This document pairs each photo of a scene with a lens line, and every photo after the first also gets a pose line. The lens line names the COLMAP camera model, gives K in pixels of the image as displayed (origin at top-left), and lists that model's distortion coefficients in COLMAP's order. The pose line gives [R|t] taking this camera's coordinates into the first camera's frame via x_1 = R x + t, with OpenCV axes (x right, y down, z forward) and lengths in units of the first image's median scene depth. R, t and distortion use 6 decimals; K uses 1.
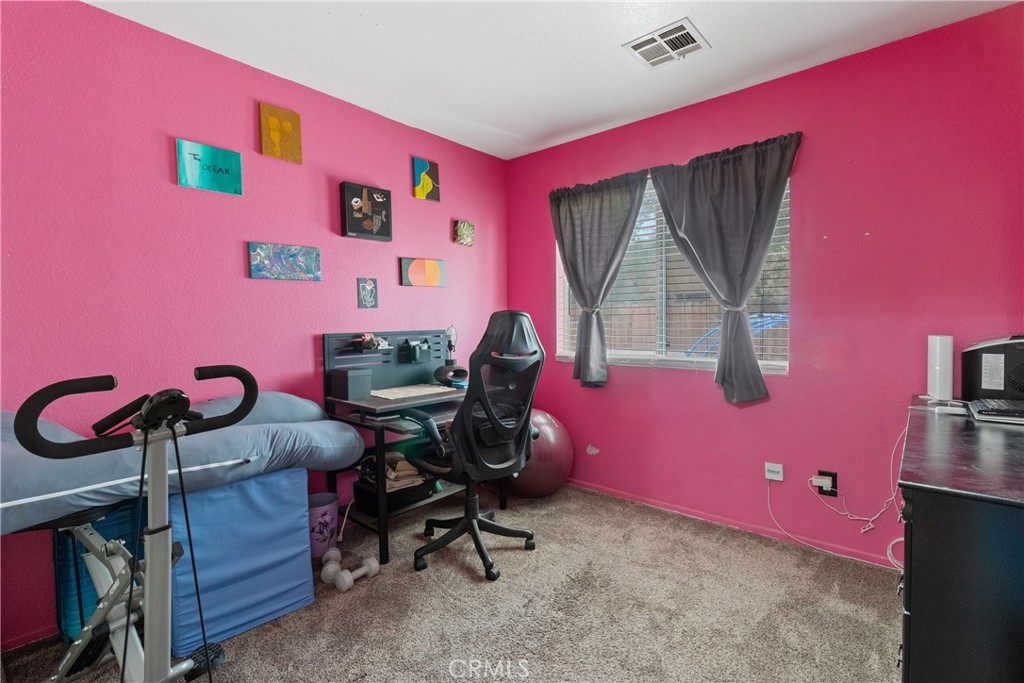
lens RADIAL K [[480.0, 0, 511.4], [0, 480.0, 335.9], [0, 0, 1]] dist [-0.000907, -0.000226]
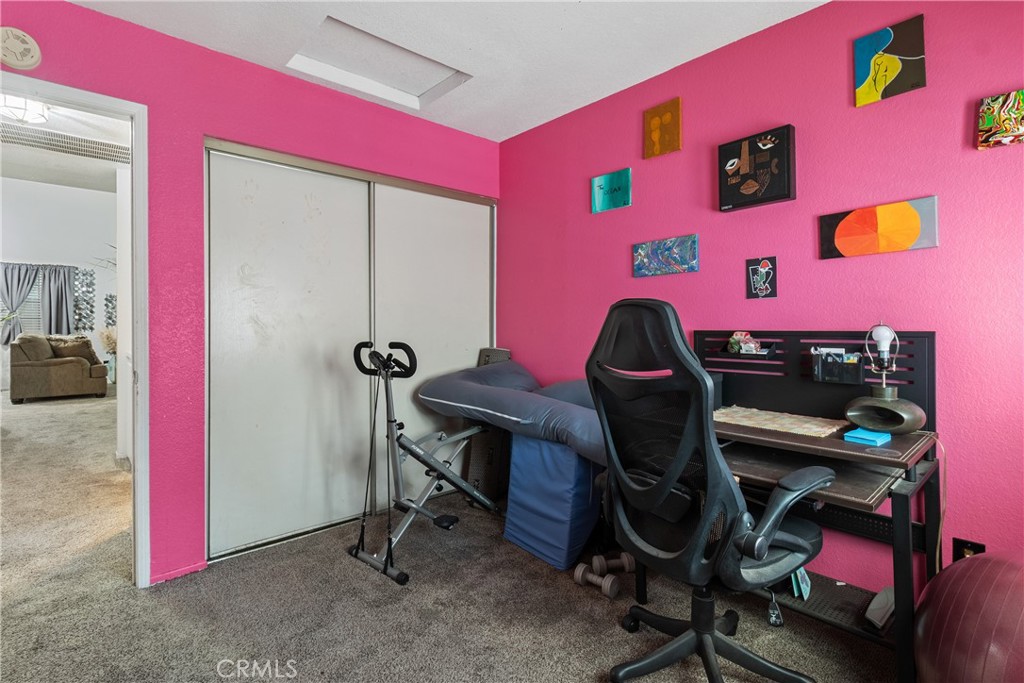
lens RADIAL K [[480.0, 0, 510.3], [0, 480.0, 324.1], [0, 0, 1]] dist [-0.000907, -0.000226]
pose [[-0.135323, 0.023349, -0.990526, 0.520808], [-0.019800, 0.999459, 0.026265, -0.031504], [0.990604, 0.023166, -0.134788, 0.762598]]
